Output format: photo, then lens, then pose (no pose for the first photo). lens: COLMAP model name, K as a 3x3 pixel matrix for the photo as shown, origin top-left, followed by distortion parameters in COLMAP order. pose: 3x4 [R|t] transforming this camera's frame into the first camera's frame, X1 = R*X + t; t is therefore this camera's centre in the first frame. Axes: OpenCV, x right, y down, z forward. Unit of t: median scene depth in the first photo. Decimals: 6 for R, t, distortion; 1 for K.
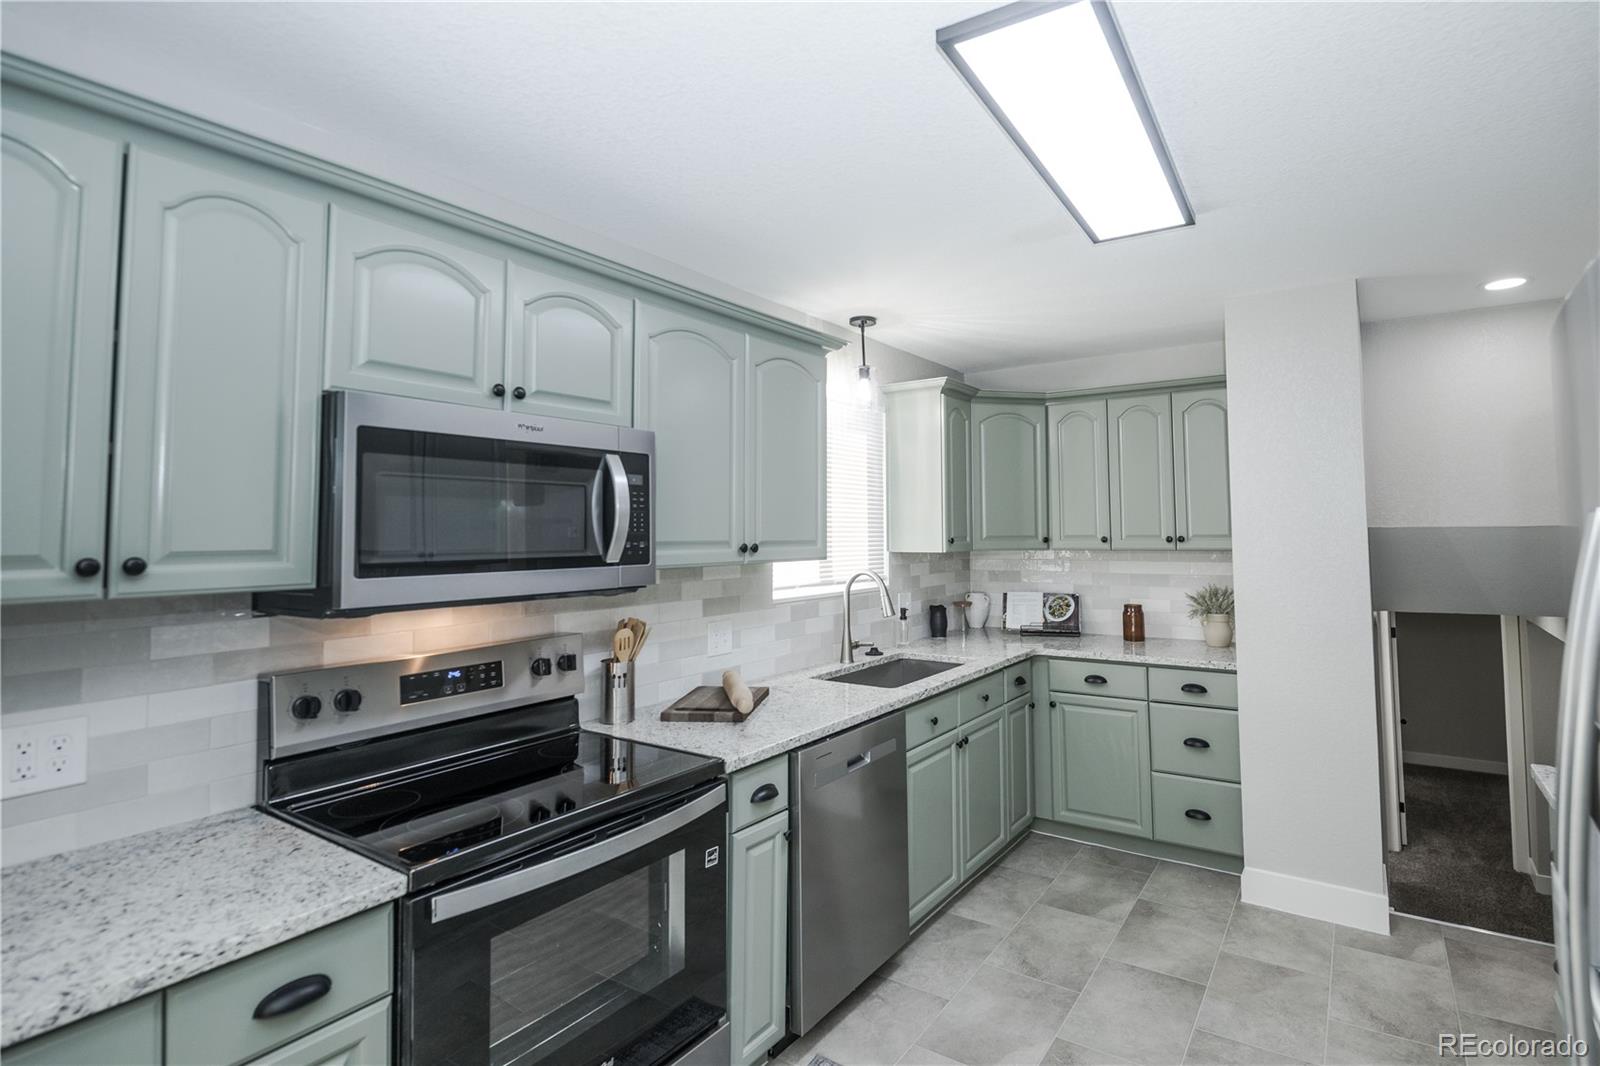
lens RADIAL K [[788.4, 0, 850.2], [0, 788.4, 495.0], [0, 0, 1]] dist [0.002582, -0.007045]
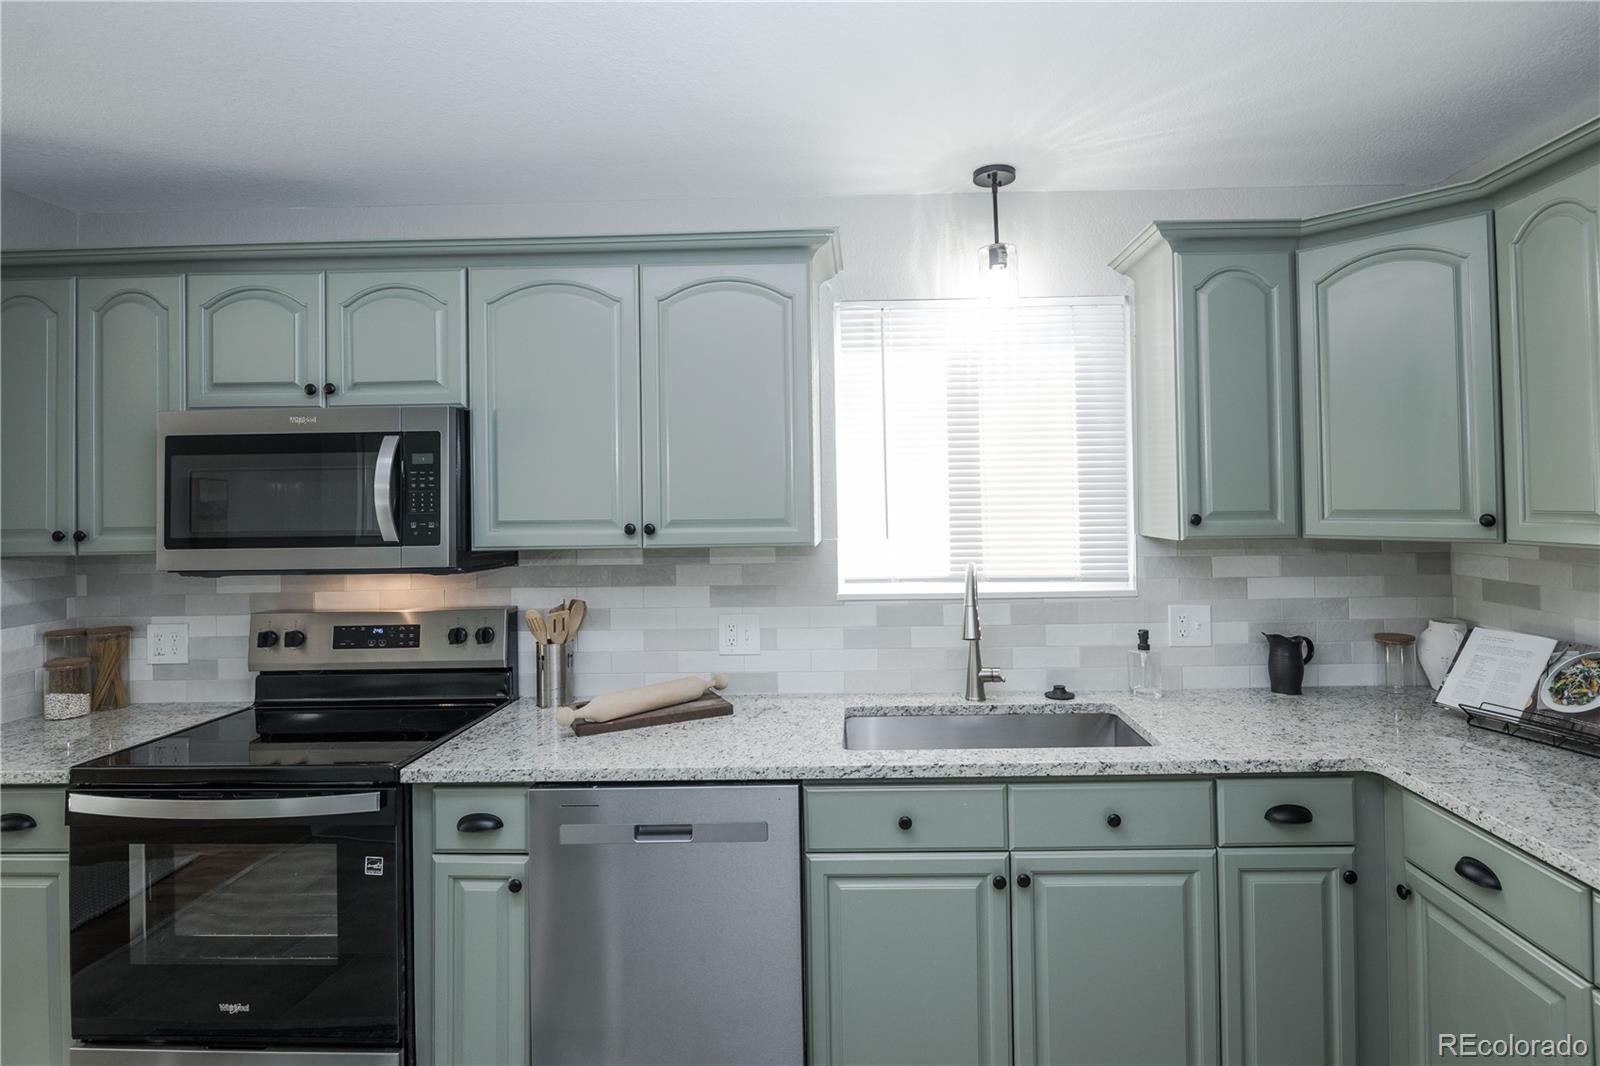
lens RADIAL K [[788.4, 0, 864.8], [0, 788.4, 490.1], [0, 0, 1]] dist [0.002582, -0.007045]
pose [[0.536602, -0.015131, -0.843700, 0.585286], [0.050012, 0.998652, 0.013899, 0.023261], [0.842352, -0.049653, 0.536636, 0.646379]]
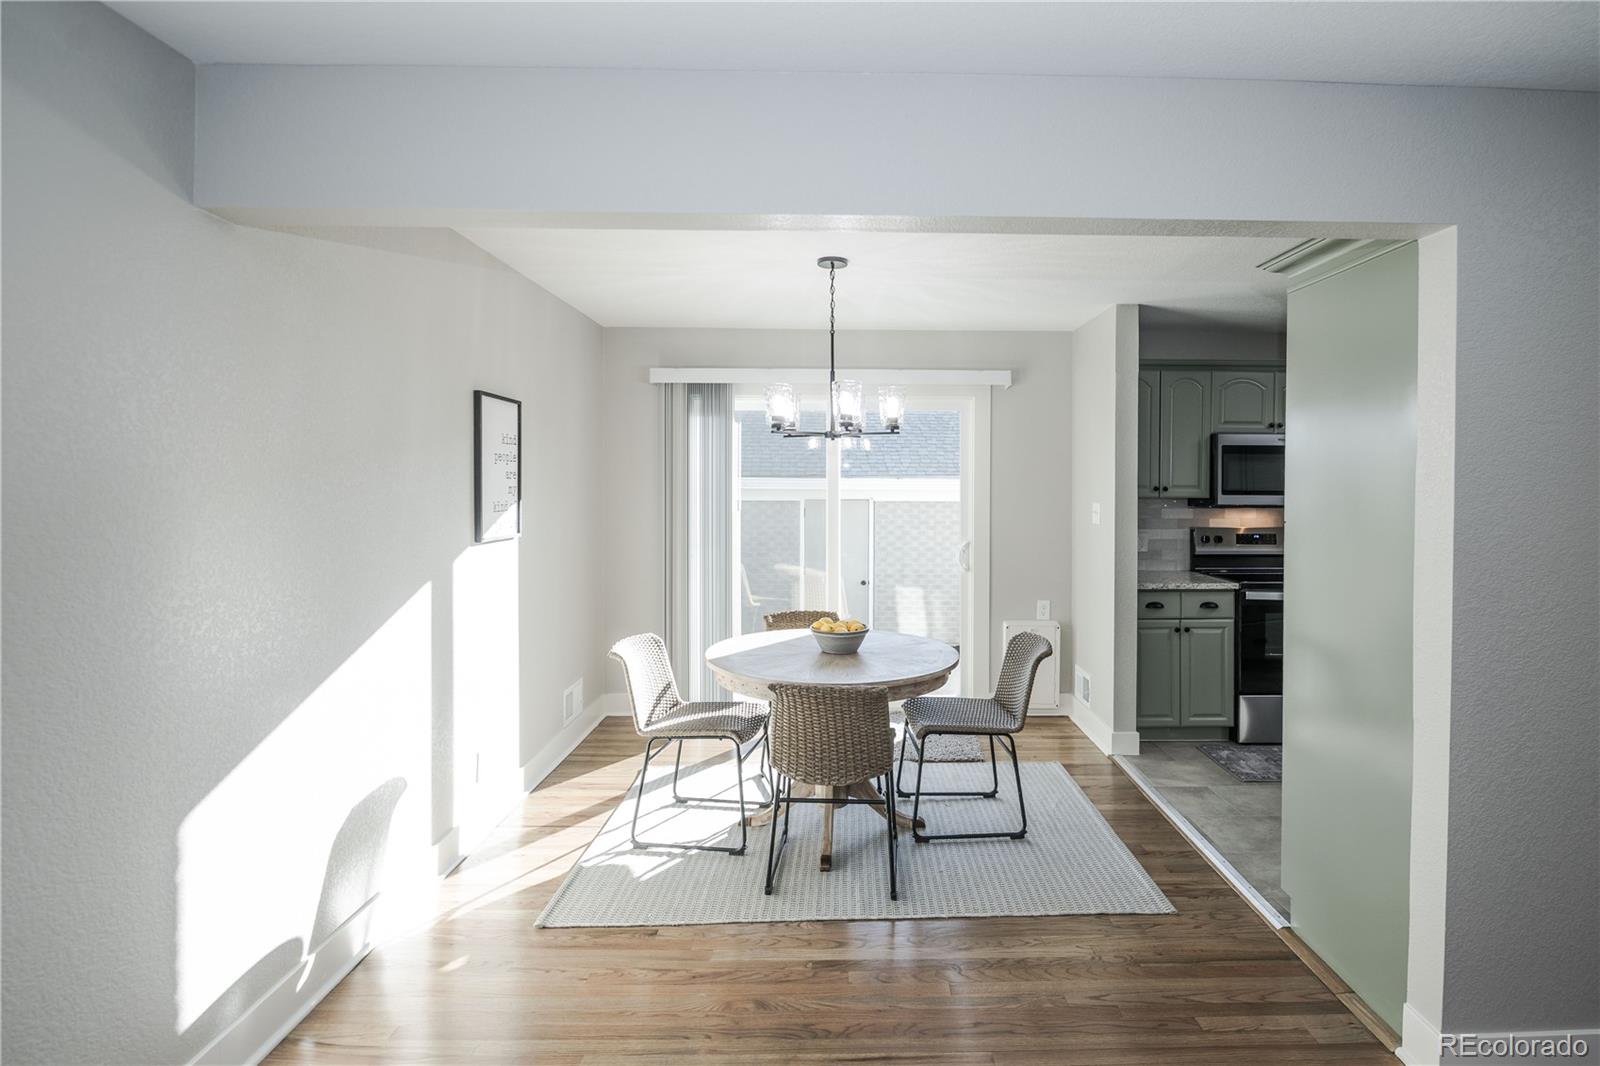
lens RADIAL K [[788.4, 0, 851.6], [0, 788.4, 486.4], [0, 0, 1]] dist [0.002582, -0.007045]
pose [[0.564398, 0.014899, -0.825369, 0.554950], [0.029978, 0.998808, 0.038529, -0.045227], [0.824958, -0.046489, 0.563278, -0.972806]]
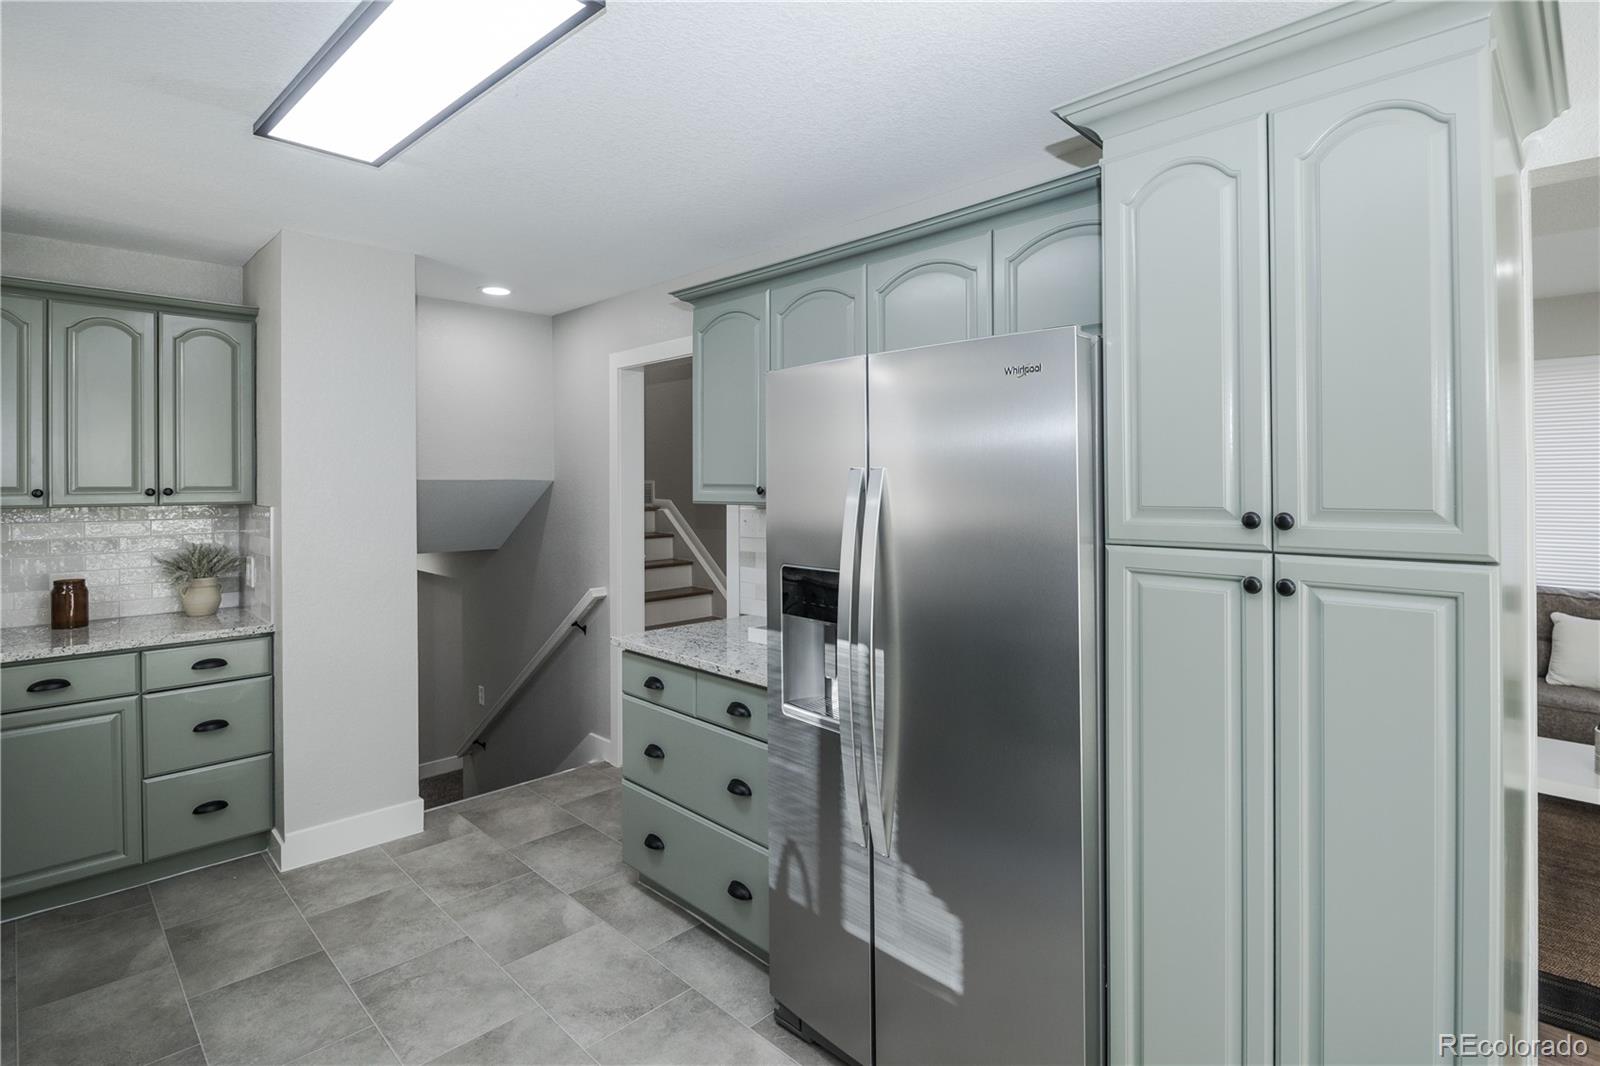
lens RADIAL K [[788.4, 0, 877.7], [0, 788.4, 472.5], [0, 0, 1]] dist [0.002582, -0.007045]
pose [[0.157448, 0.017045, 0.987380, -0.346401], [-0.045413, 0.998918, -0.010003, 0.012548], [-0.986483, -0.043265, 0.158052, 0.170399]]
